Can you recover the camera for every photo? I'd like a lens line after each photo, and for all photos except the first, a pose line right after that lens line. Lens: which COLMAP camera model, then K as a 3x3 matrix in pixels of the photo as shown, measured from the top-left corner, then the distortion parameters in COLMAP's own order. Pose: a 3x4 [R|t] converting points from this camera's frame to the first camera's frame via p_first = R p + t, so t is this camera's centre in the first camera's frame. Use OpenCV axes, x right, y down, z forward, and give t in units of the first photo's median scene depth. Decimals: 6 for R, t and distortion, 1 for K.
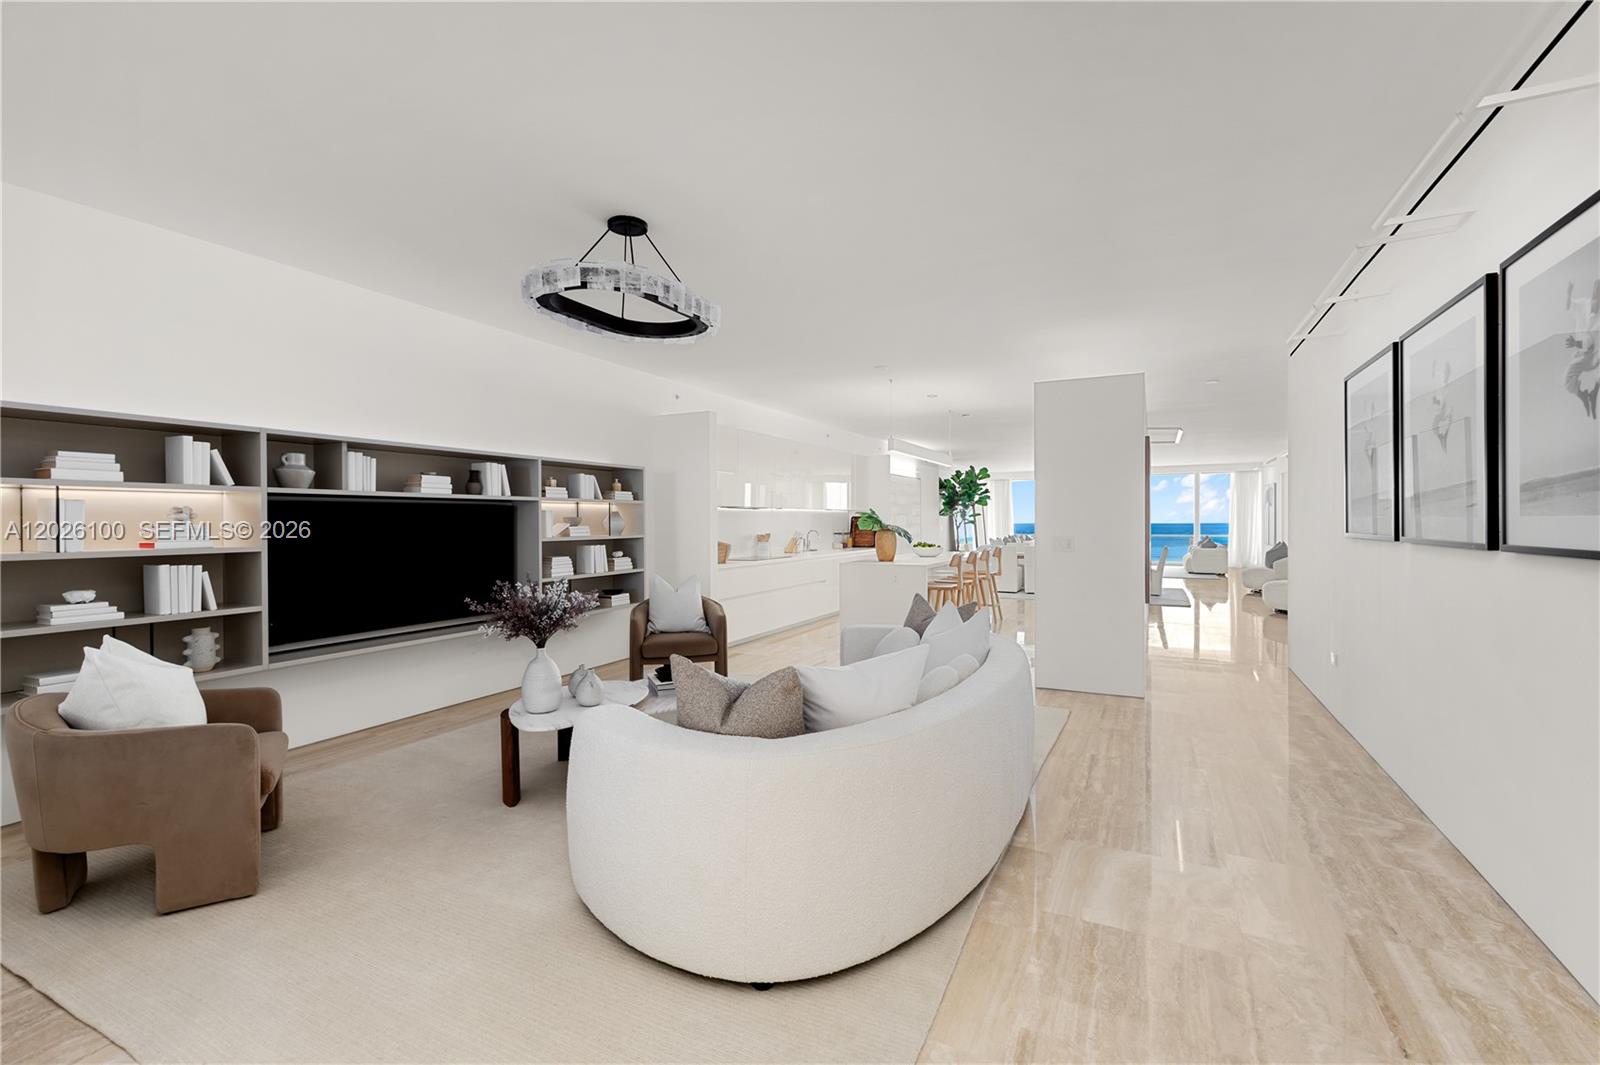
lens RADIAL K [[711.3, 0, 805.2], [0, 711.3, 532.2], [0, 0, 1]] dist [-0.003174, -0.000214]
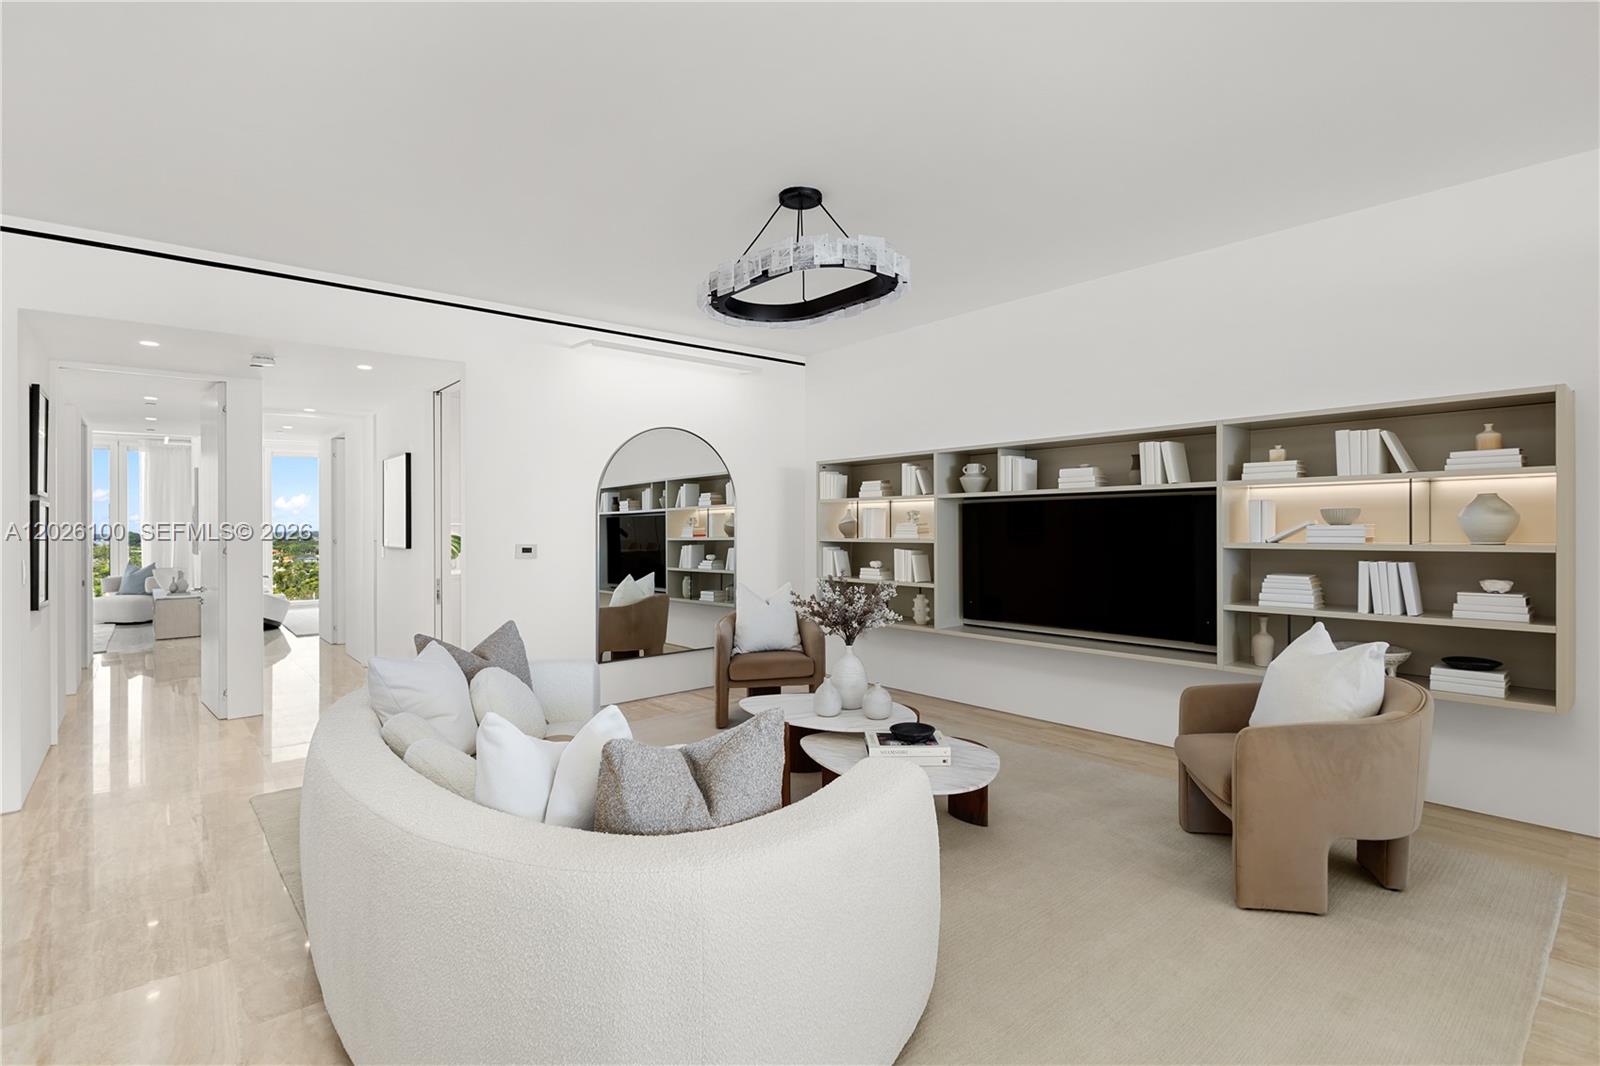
lens RADIAL K [[730.0, 0, 806.2], [0, 730.0, 516.6], [0, 0, 1]] dist [0.002603, -0.002133]
pose [[-0.382943, 0.001362, -0.923771, 0.490281], [-0.001098, 0.999998, 0.001930, -0.020330], [0.923771, 0.001753, -0.382940, 1.091320]]
